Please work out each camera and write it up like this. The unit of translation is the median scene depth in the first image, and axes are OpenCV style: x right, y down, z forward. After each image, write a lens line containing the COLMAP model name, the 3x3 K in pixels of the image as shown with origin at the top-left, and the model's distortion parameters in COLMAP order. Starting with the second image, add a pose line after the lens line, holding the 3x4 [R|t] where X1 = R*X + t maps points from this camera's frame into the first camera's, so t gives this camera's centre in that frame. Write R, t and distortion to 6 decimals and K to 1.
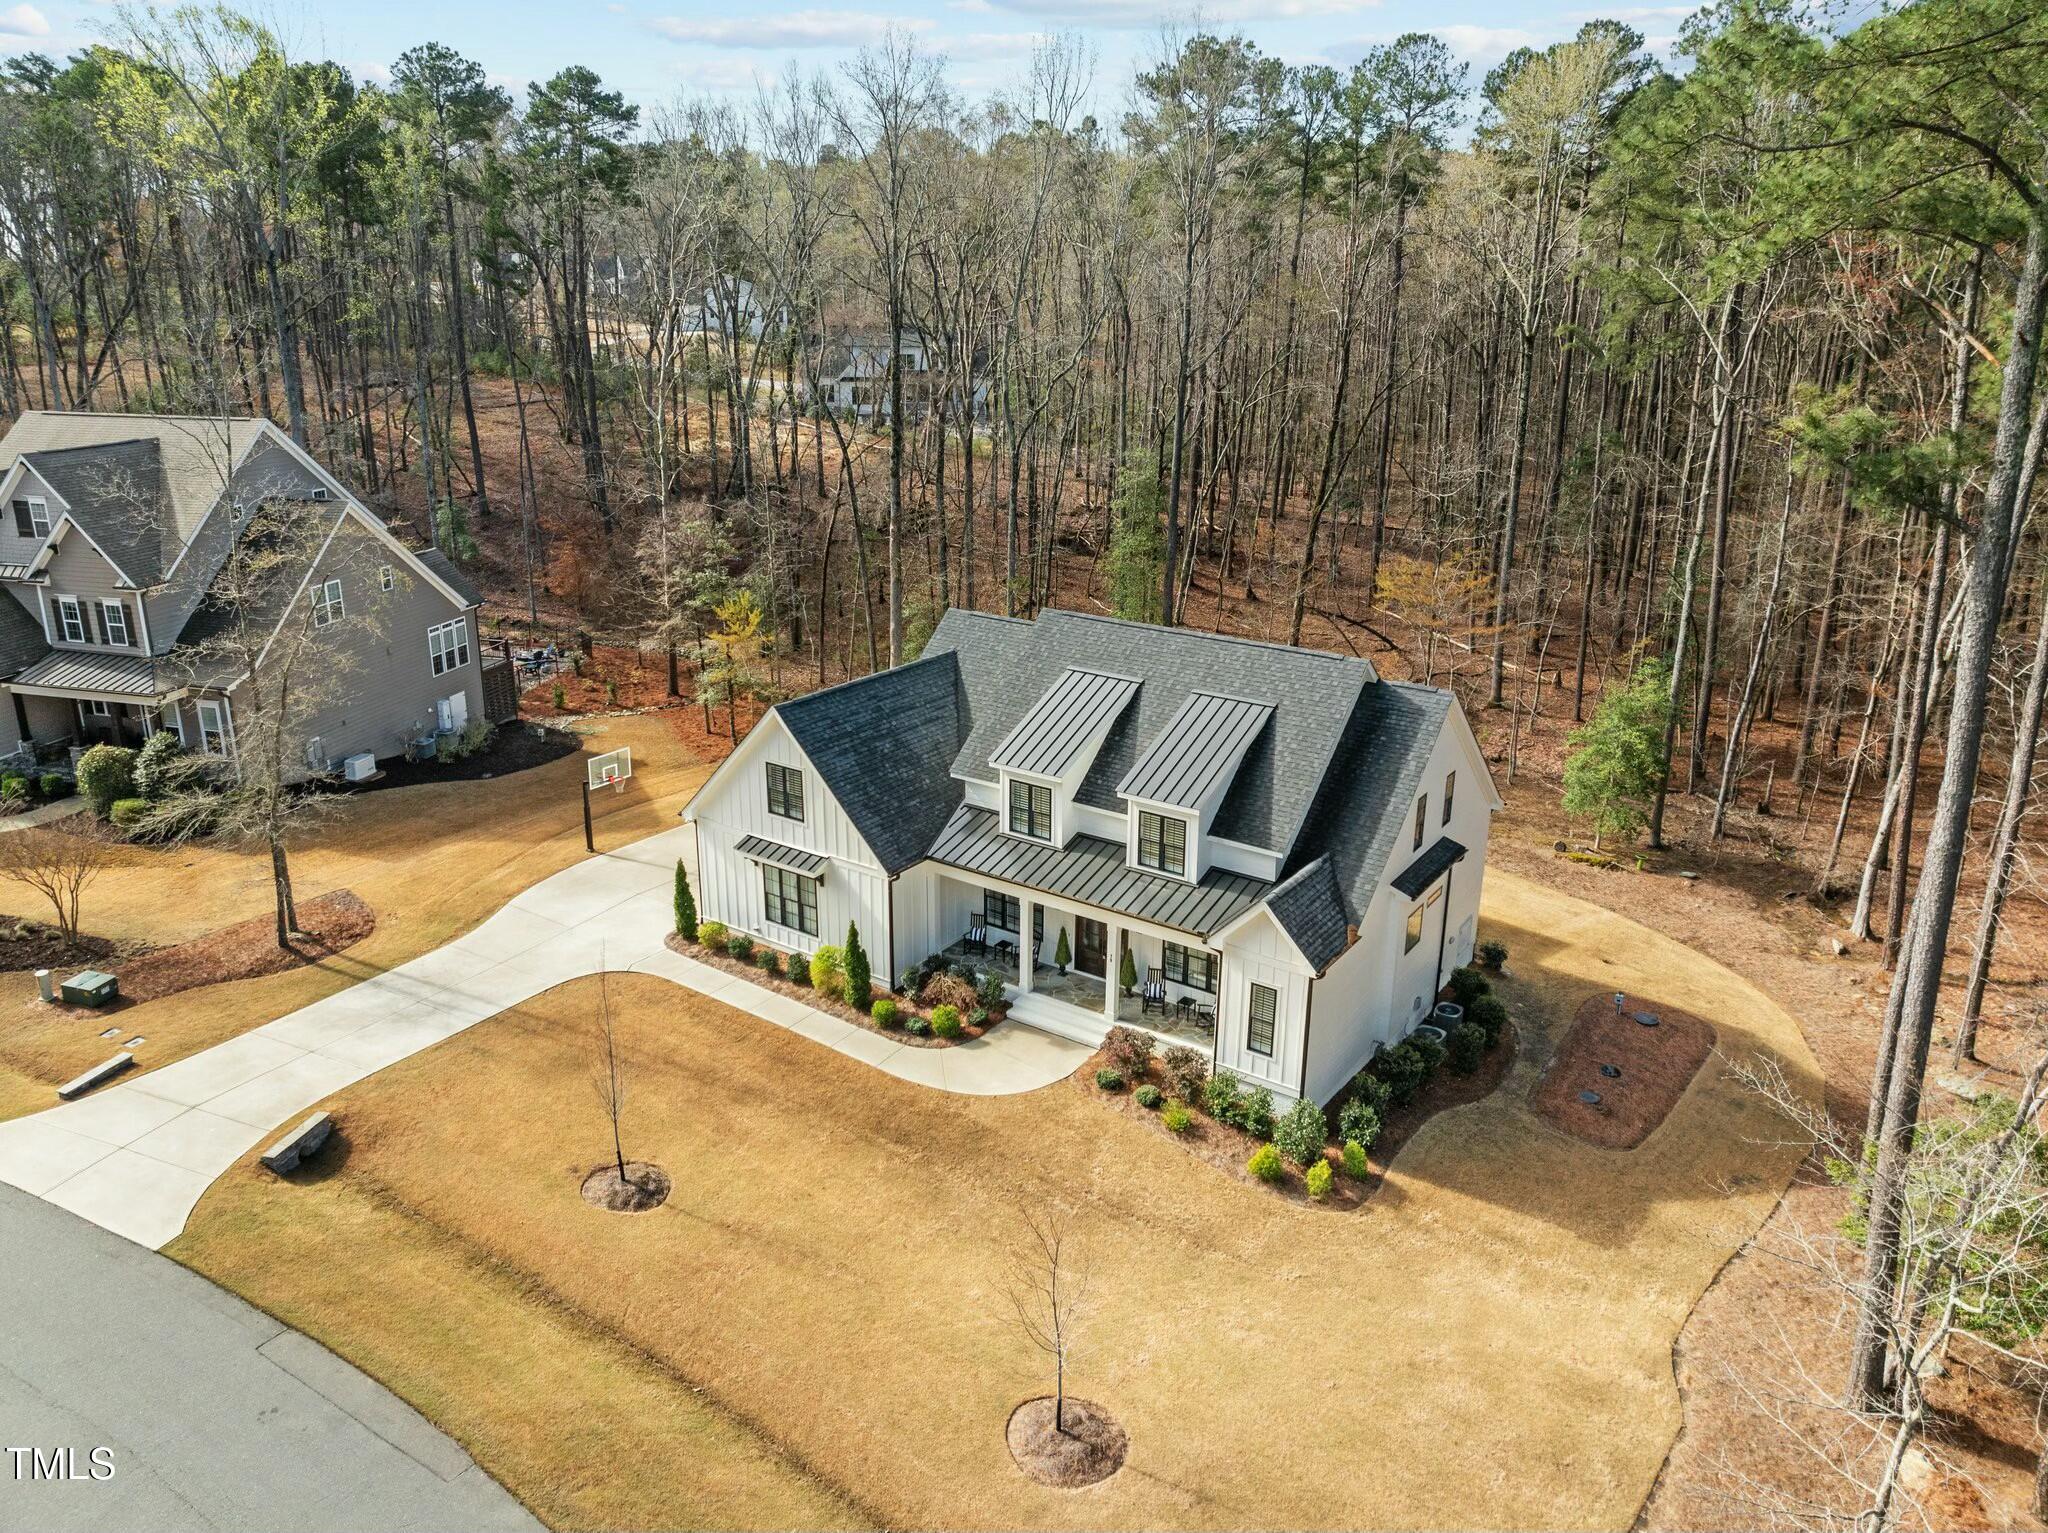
lens RADIAL K [[1442.3, 0, 1024.0], [0, 1442.3, 766.5], [0, 0, 1]] dist [-0.028997, -0.001389]
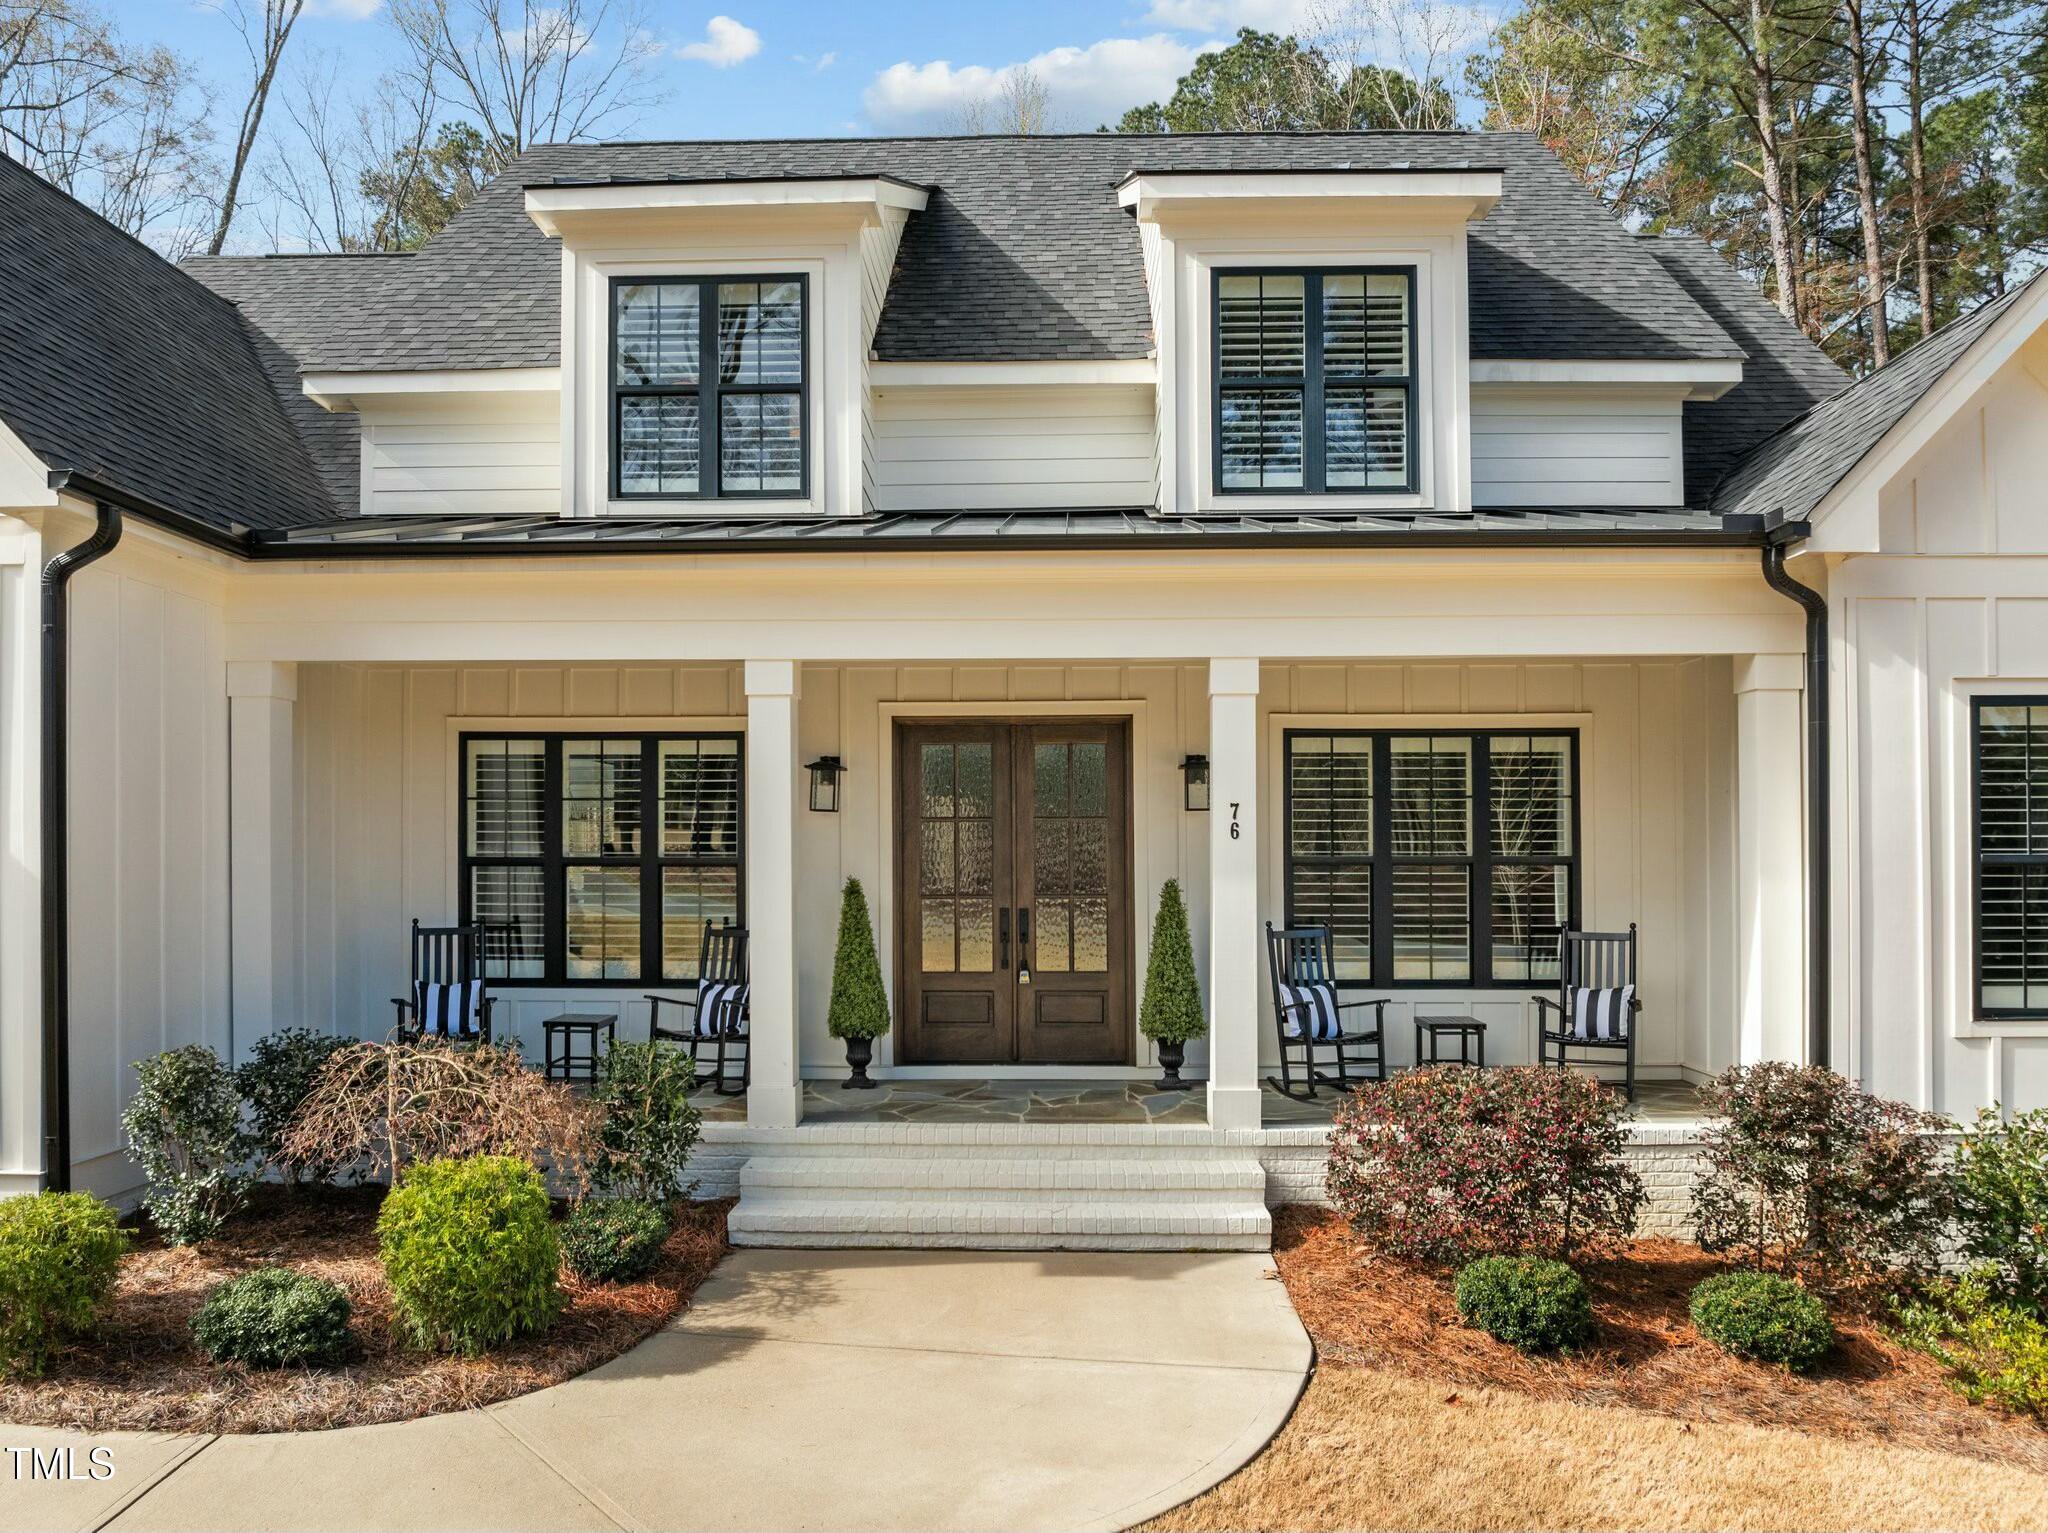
lens RADIAL K [[1484.5, 0, 1023.9], [0, 1484.5, 840.5], [0, 0, 1]] dist [-0.030192, -0.002027]
pose [[0.834629, -0.001029, 0.550812, -0.092799], [0.179831, 0.945710, -0.270726, 0.186537], [-0.520630, 0.325009, 0.789502, 0.807653]]
